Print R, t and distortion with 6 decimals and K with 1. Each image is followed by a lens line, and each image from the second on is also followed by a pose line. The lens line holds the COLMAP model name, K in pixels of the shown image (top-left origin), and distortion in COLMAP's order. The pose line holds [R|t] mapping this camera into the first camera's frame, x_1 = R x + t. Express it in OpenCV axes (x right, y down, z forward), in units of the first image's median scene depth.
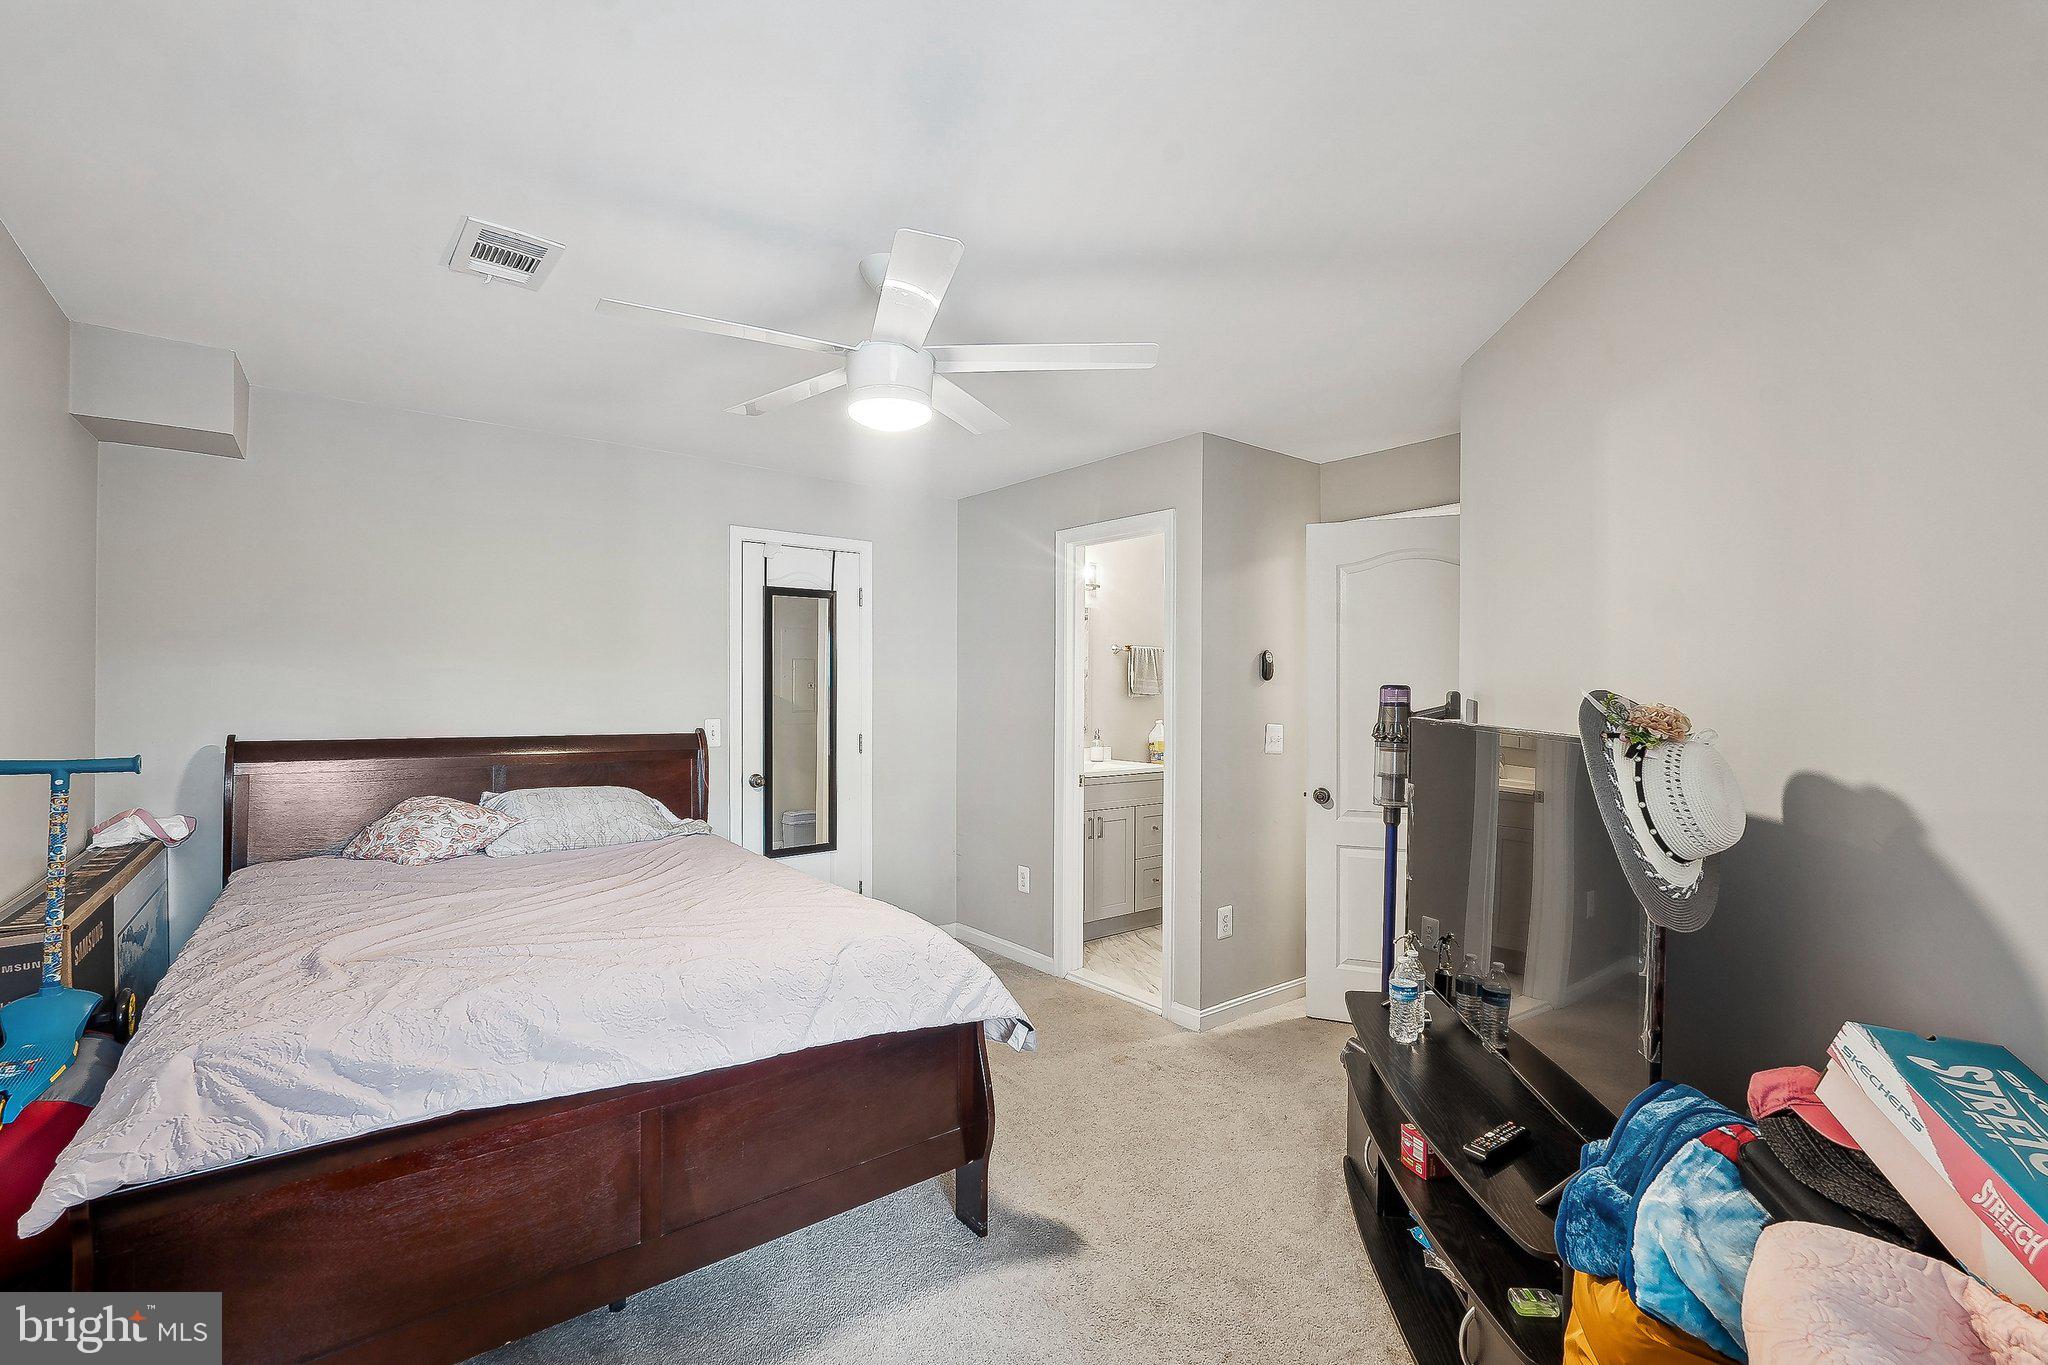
lens RADIAL K [[906.9, 0, 1029.6], [0, 906.9, 716.4], [0, 0, 1]] dist [-0.009363, 0.000555]
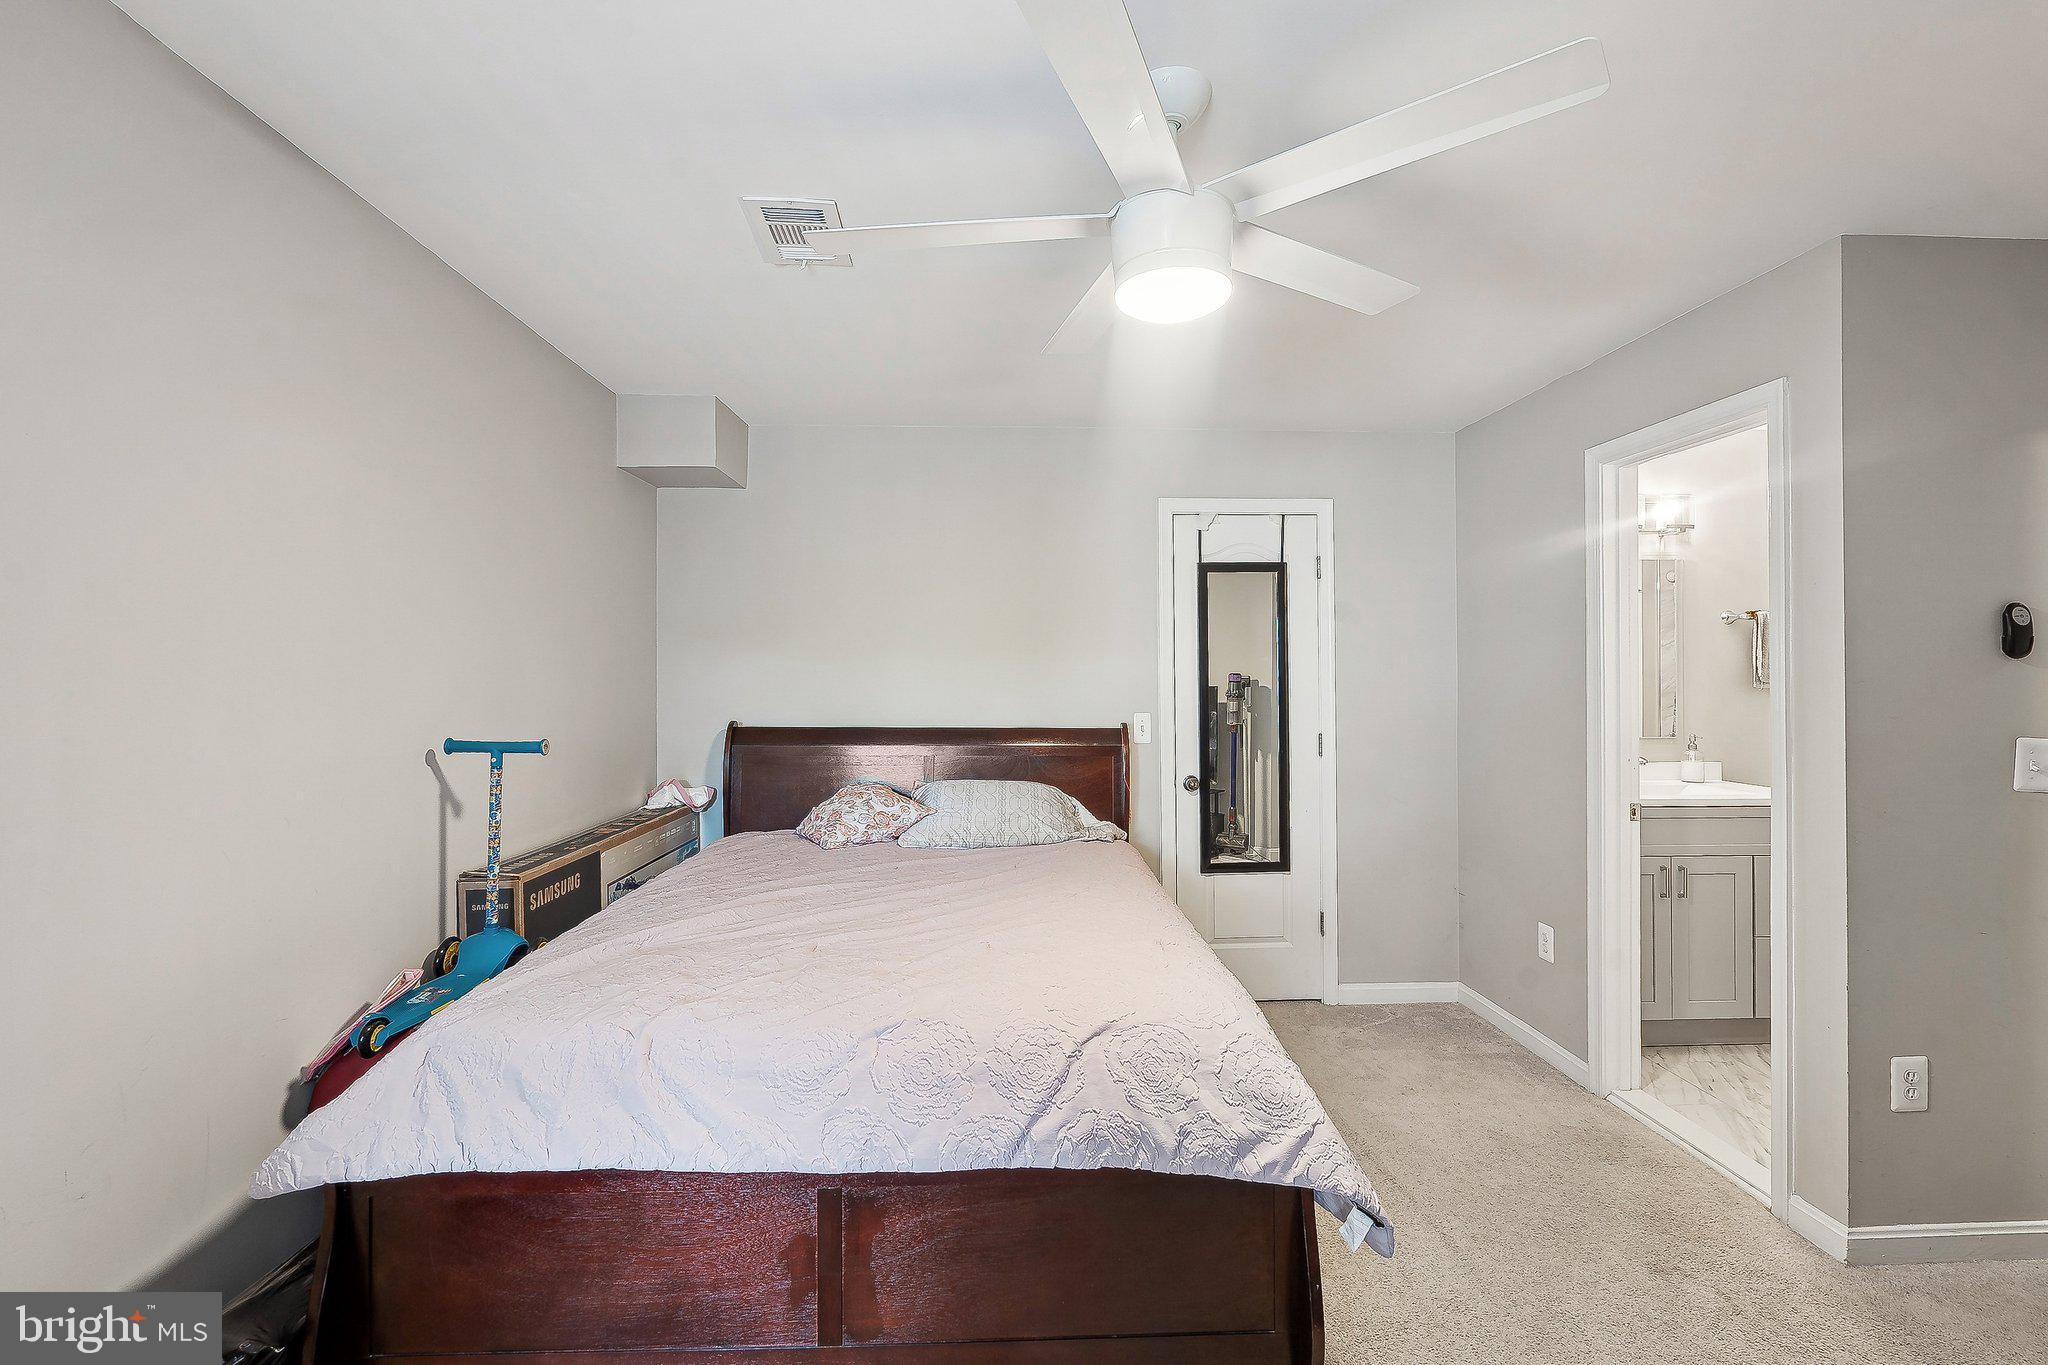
lens RADIAL K [[913.7, 0, 1016.8], [0, 913.7, 684.7], [0, 0, 1]] dist [-0.010936, 0.000052]
pose [[0.804365, -0.003429, -0.594125, 0.099783], [-0.011752, 0.999696, -0.021681, -0.004349], [0.594019, 0.024422, 0.804080, 0.198481]]
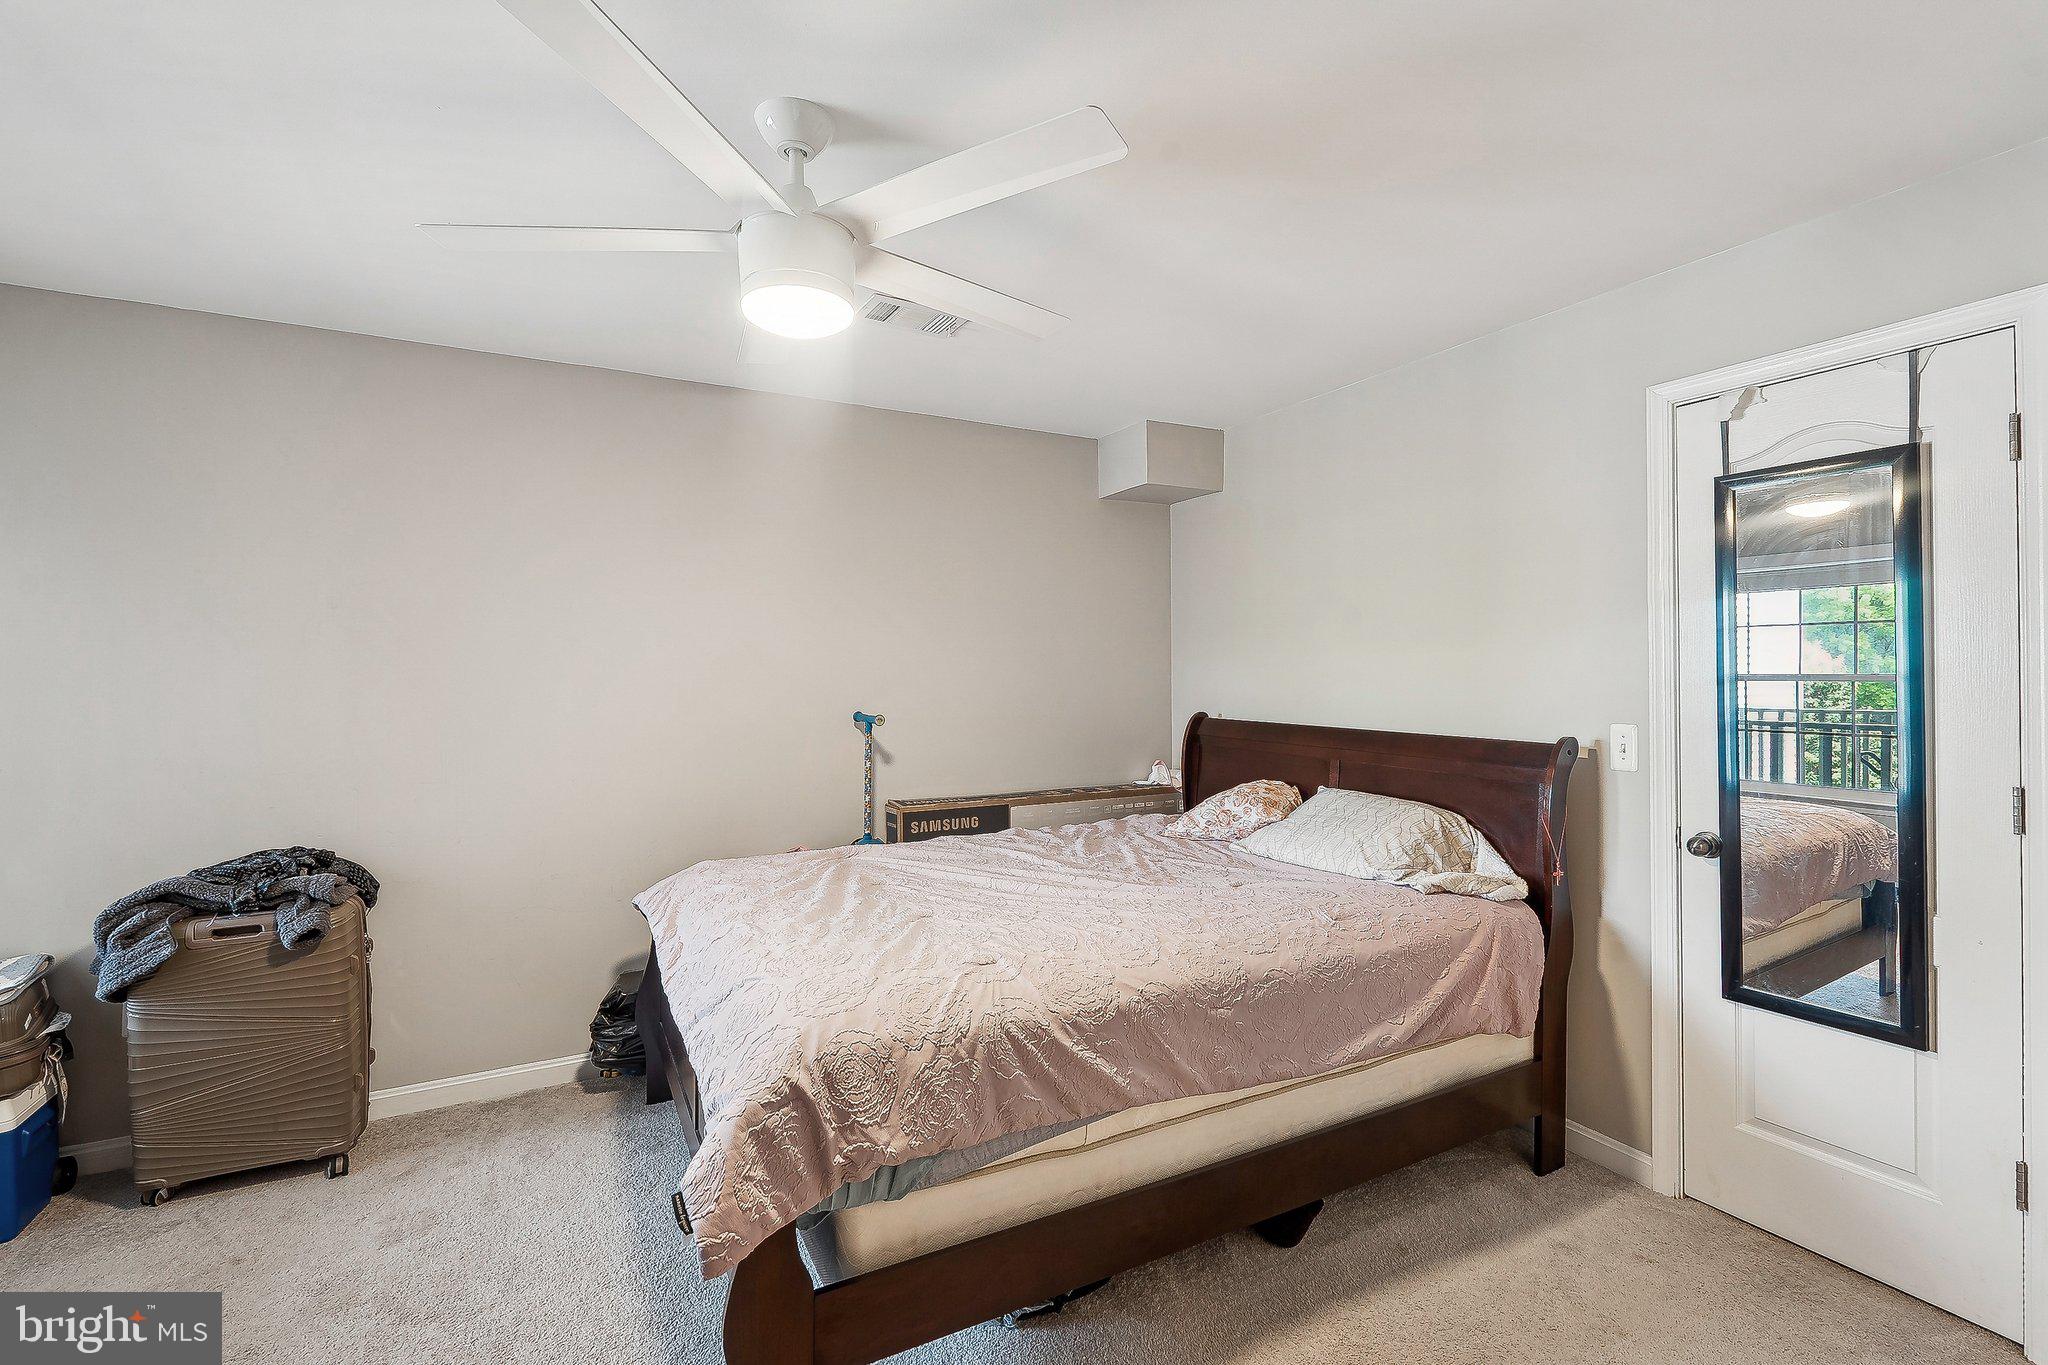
lens RADIAL K [[906.3, 0, 1019.3], [0, 906.3, 677.3], [0, 0, 1]] dist [-0.003991, -0.000149]
pose [[-0.184795, 0.001318, -0.982776, 0.326494], [-0.025242, 0.999663, 0.006087, -0.022643], [0.982453, 0.025932, -0.184699, 0.770992]]
